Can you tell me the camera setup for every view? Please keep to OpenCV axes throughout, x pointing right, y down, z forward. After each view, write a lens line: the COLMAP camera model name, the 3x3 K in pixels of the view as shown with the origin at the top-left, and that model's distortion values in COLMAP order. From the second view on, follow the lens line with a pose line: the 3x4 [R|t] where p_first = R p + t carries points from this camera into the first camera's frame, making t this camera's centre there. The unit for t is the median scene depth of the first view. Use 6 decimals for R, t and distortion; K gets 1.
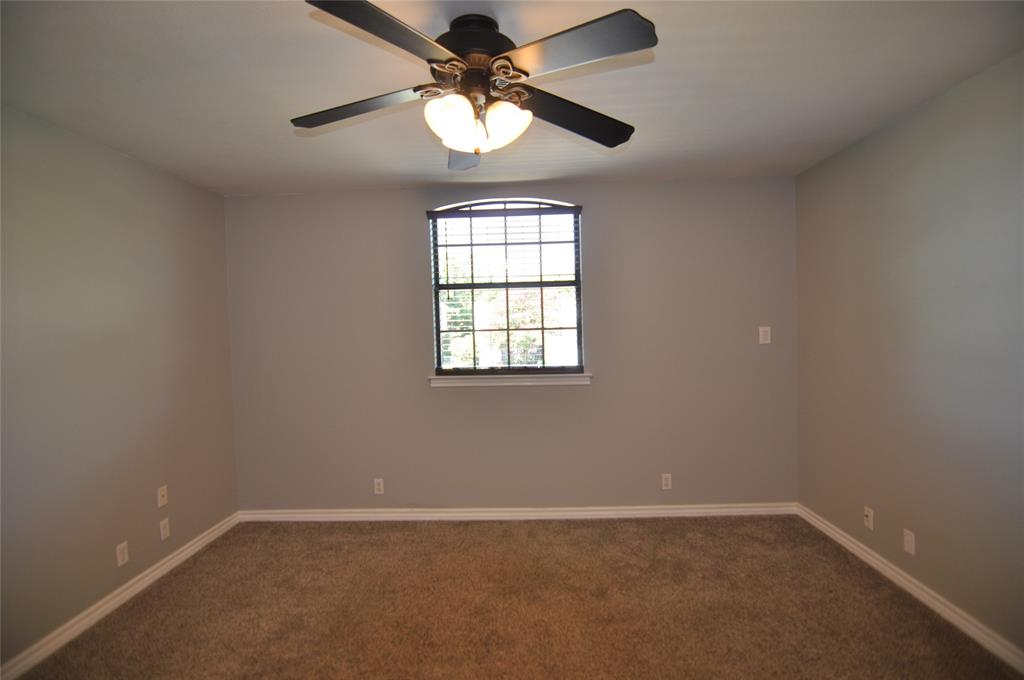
lens RADIAL K [[488.6, 0, 512.0], [0, 488.6, 340.0], [0, 0, 1]] dist [-0.002665, -0.015047]
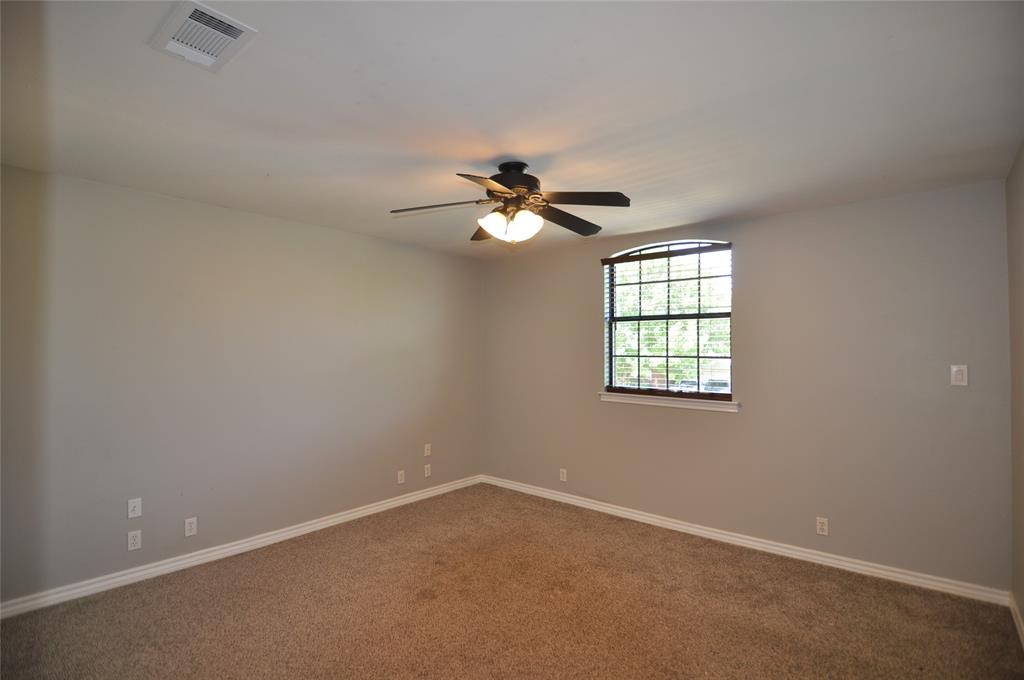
lens RADIAL K [[488.6, 0, 512.0], [0, 488.6, 340.0], [0, 0, 1]] dist [-0.002665, -0.015047]
pose [[0.787263, 0.018612, -0.616336, 0.410663], [-0.049659, 0.998211, -0.033287, -0.004234], [0.614614, 0.056812, 0.786779, -0.112080]]
